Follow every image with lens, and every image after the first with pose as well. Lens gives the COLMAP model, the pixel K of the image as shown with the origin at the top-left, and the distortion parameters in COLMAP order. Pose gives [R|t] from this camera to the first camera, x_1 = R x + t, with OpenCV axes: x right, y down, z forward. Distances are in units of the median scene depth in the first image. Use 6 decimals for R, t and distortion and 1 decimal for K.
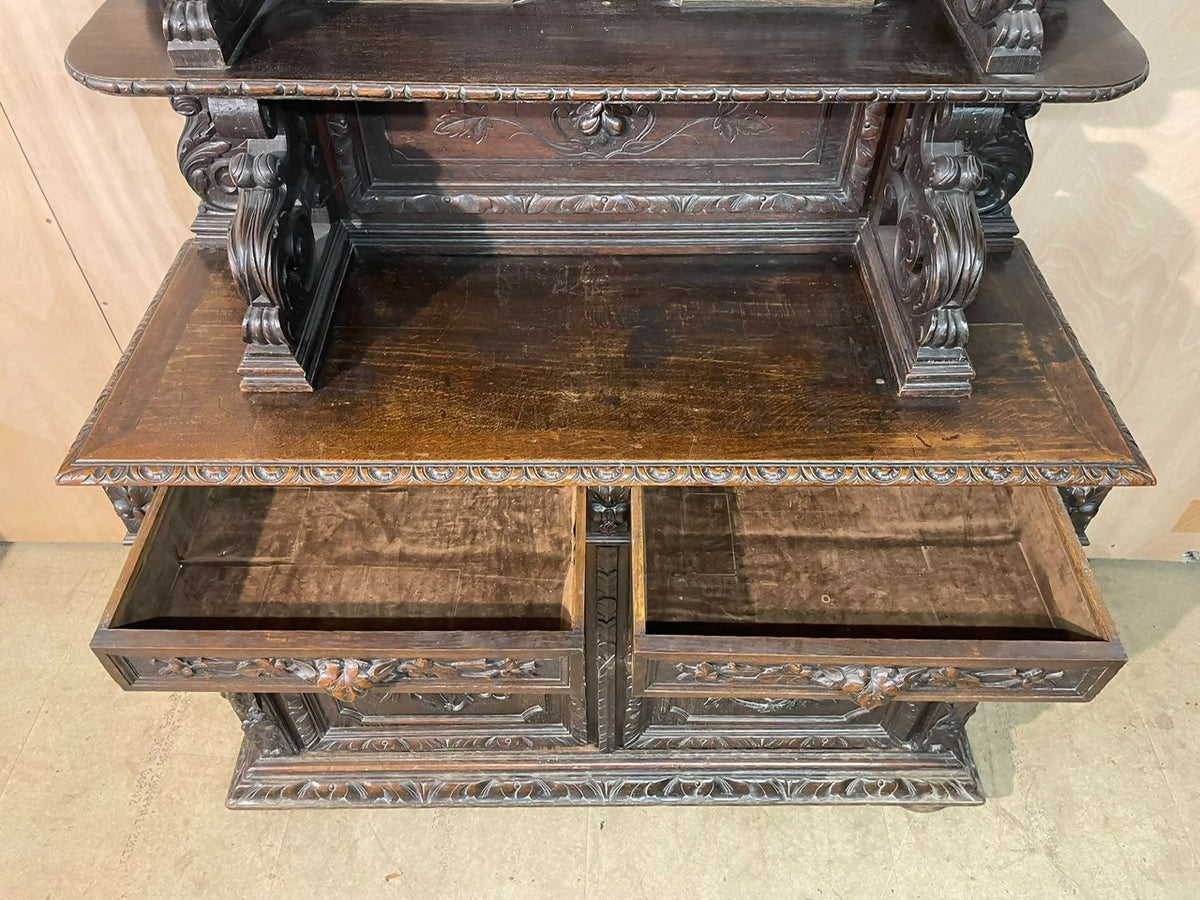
lens RADIAL K [[899.4, 0, 597.8], [0, 899.4, 440.9], [0, 0, 1]] dist [0.089319, -0.123149]
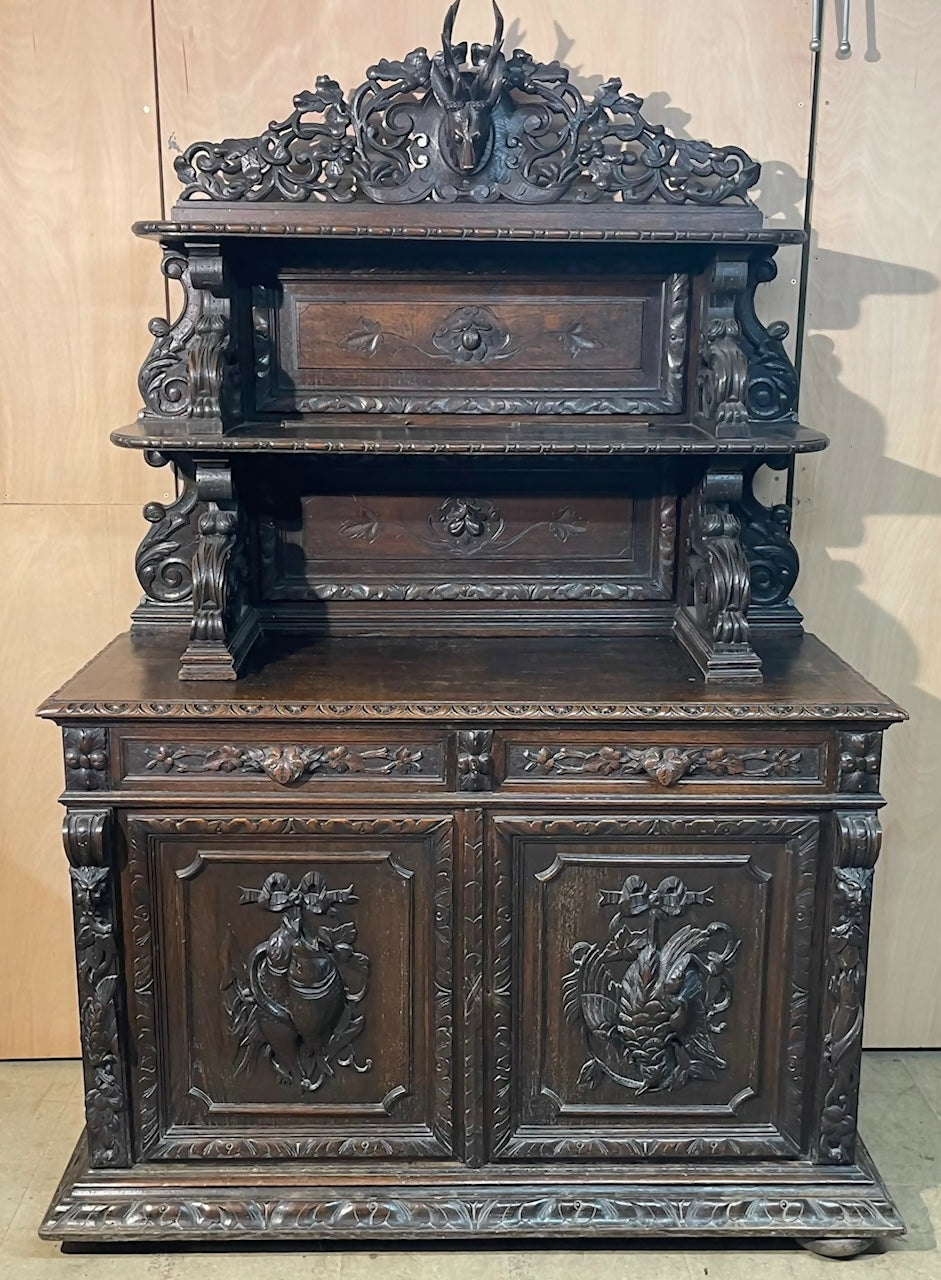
lens RADIAL K [[1291.4, 0, 459.7], [0, 1291.4, 631.8], [0, 0, 1]] dist [0.105084, -0.161061]
pose [[0.999939, -0.000111, 0.011046, -0.024575], [0.006200, 0.833224, -0.552901, 0.819461], [-0.009142, 0.552936, 0.833174, -0.487163]]
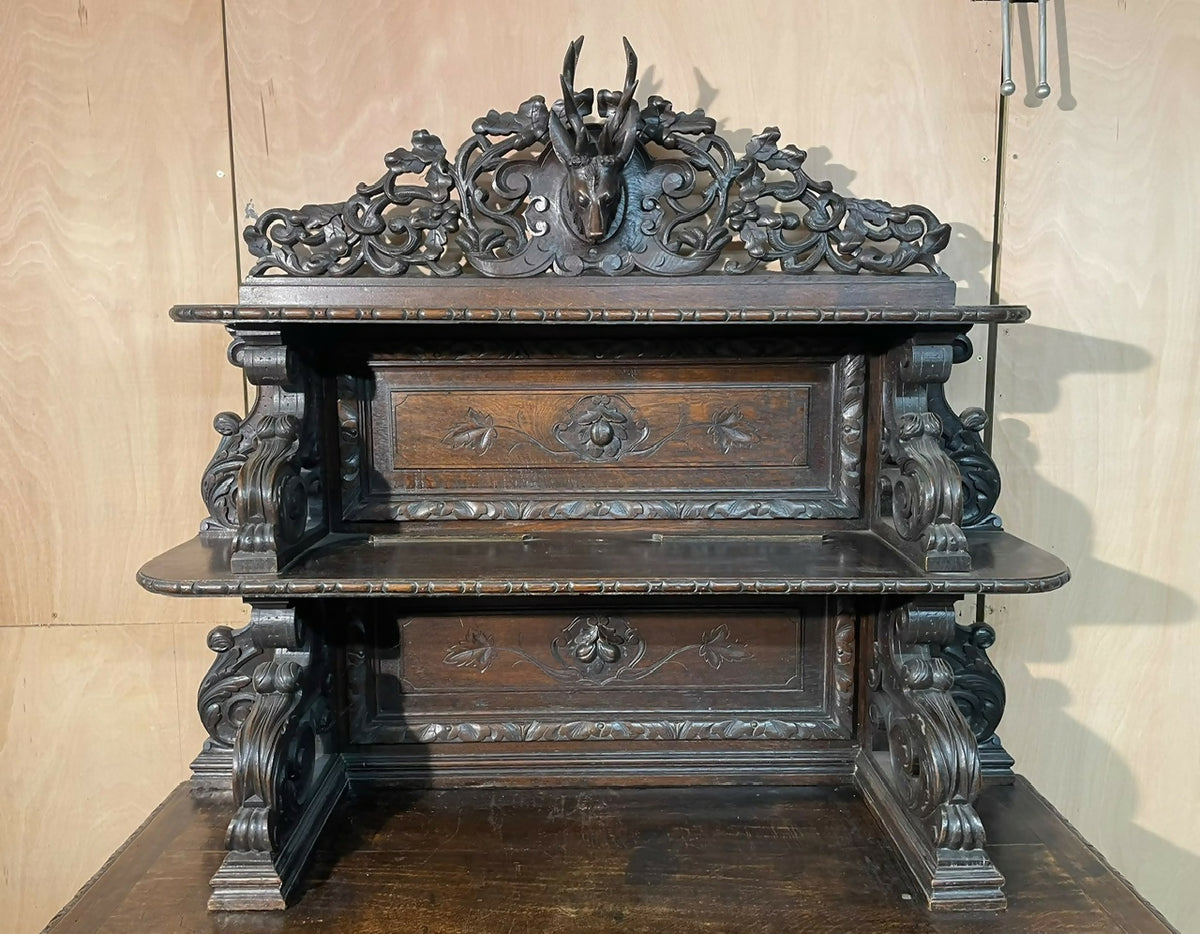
lens RADIAL K [[934.2, 0, 585.1], [0, 934.2, 469.4], [0, 0, 1]] dist [0.103112, -0.149136]
pose [[0.999958, -0.009087, -0.001034, -0.006976], [0.006360, 0.772186, -0.635365, 0.199068], [0.006572, 0.635332, 0.772211, -0.014704]]
